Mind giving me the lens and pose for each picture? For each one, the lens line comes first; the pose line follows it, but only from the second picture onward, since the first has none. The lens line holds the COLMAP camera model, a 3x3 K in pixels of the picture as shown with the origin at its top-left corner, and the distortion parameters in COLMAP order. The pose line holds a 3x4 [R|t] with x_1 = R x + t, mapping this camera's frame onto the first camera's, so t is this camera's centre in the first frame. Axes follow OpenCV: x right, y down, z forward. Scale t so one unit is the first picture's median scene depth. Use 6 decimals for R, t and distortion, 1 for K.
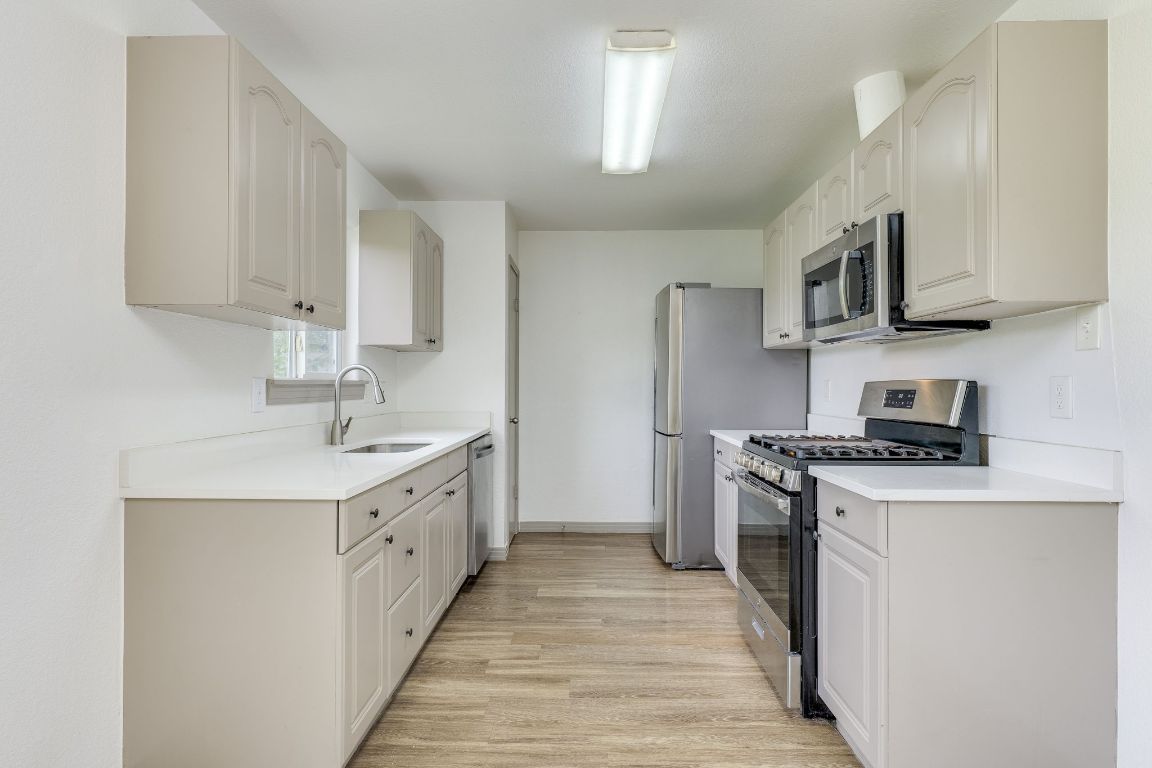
lens RADIAL K [[592.7, 0, 578.5], [0, 592.7, 386.4], [0, 0, 1]] dist [-0.001931, -0.000524]
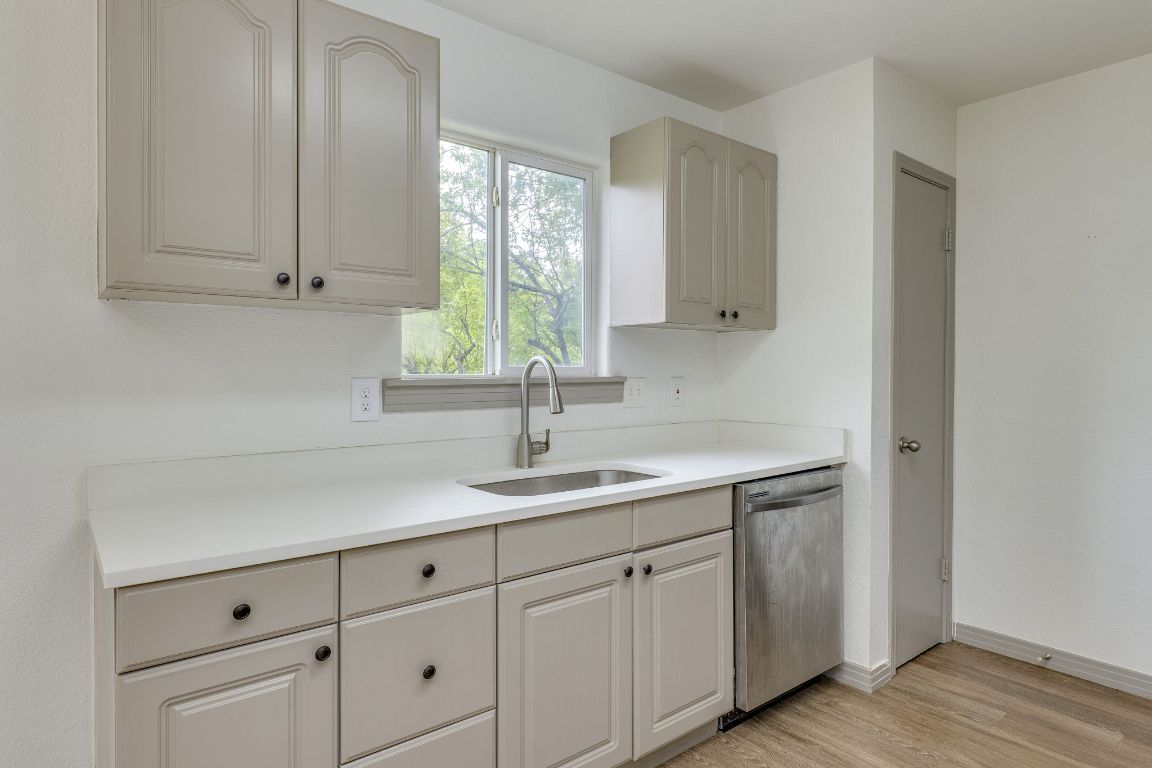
lens RADIAL K [[656.8, 0, 575.1], [0, 656.8, 378.4], [0, 0, 1]] dist [0.001112, 0.000890]
pose [[0.644942, 0.007340, -0.764196, 0.242321], [-0.000556, 0.999958, 0.009135, -0.017464], [0.764231, -0.005467, 0.644919, 0.534652]]
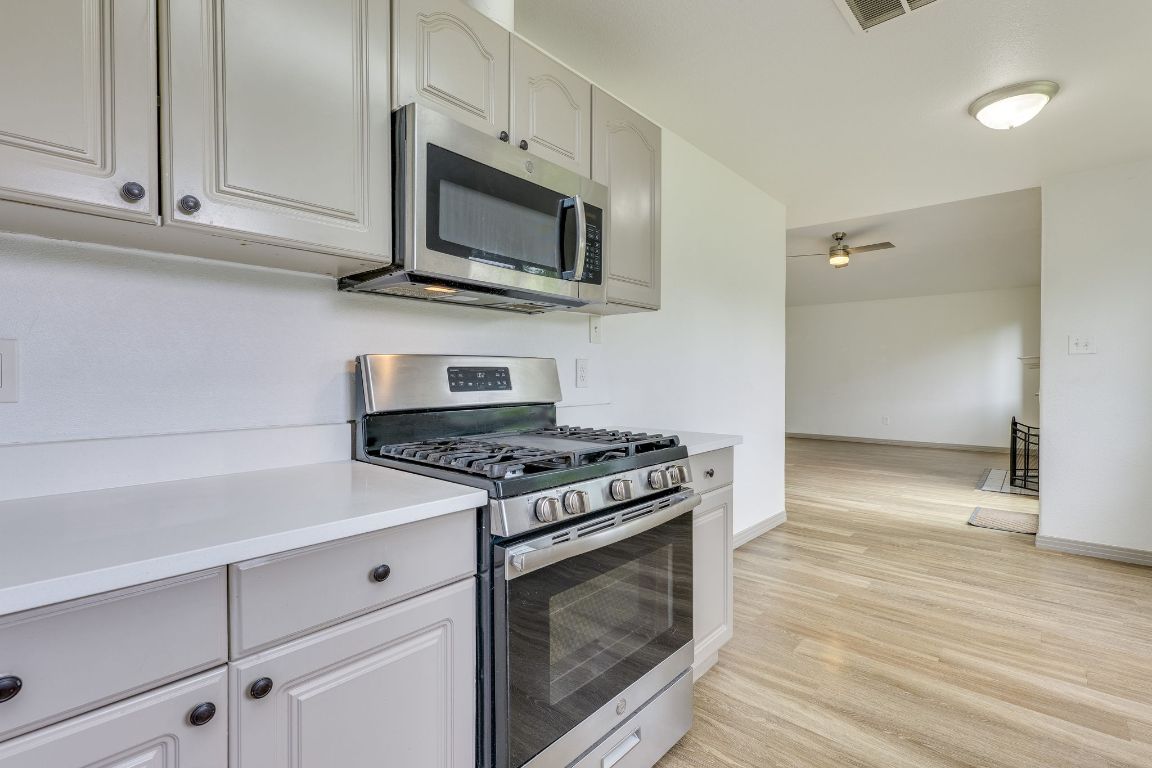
lens RADIAL K [[527.9, 0, 576.0], [0, 527.9, 384.0], [0, 0, 1]] dist [-0.001042, -0.000181]
pose [[-0.763160, -0.009792, 0.646135, -0.012872], [0.001609, 0.999853, 0.017052, 0.013855], [-0.646207, 0.014053, -0.763032, 1.242242]]
